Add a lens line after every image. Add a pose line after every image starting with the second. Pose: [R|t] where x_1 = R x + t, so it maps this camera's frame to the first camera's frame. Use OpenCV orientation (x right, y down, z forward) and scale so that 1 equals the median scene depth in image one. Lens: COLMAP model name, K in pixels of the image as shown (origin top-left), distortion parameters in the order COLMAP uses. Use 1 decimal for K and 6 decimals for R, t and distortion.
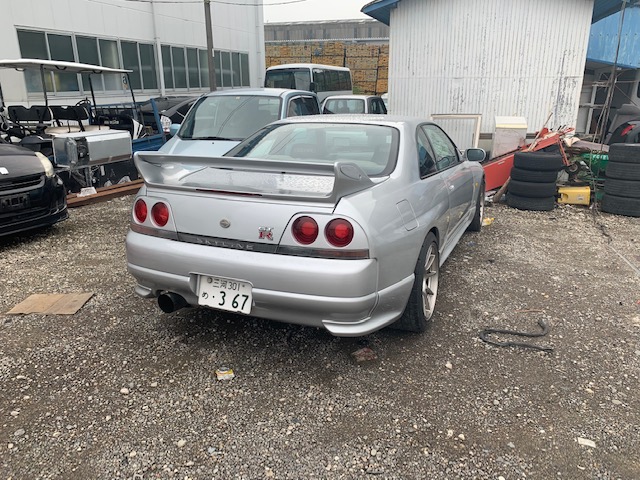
lens RADIAL K [[488.8, 0, 317.8], [0, 488.8, 242.1], [0, 0, 1]] dist [-0.008788, 0.010621]
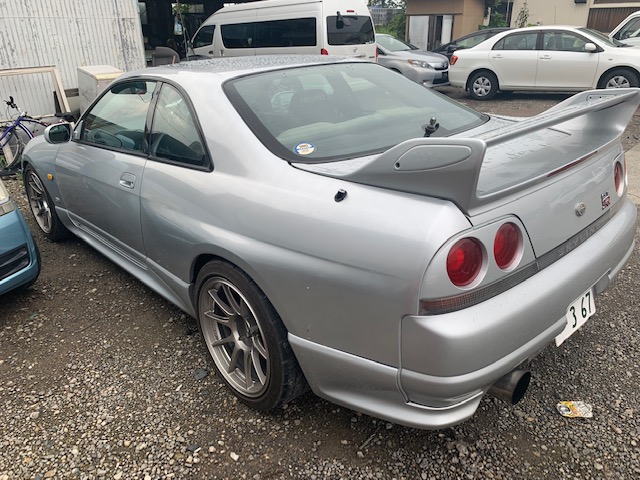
lens RADIAL K [[488.8, 0, 317.5], [0, 488.8, 239.5], [0, 0, 1]] dist [-0.008788, 0.010621]
pose [[0.398373, -0.365789, 0.841129, -0.833615], [0.294662, 0.919466, 0.260300, -0.257371], [-0.868604, 0.144153, 0.474074, 0.914999]]
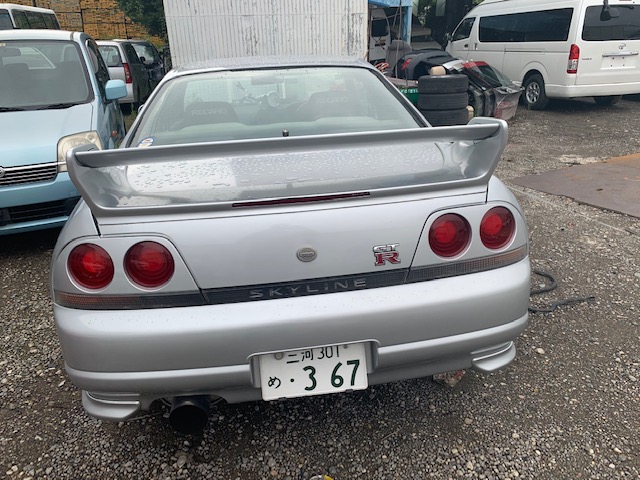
lens RADIAL K [[488.8, 0, 323.2], [0, 488.8, 237.3], [0, 0, 1]] dist [-0.008788, 0.010621]
pose [[0.842947, -0.226768, 0.487869, -0.409925], [0.182230, 0.973571, 0.137668, -0.121052], [-0.506194, -0.027142, 0.861992, 0.468123]]
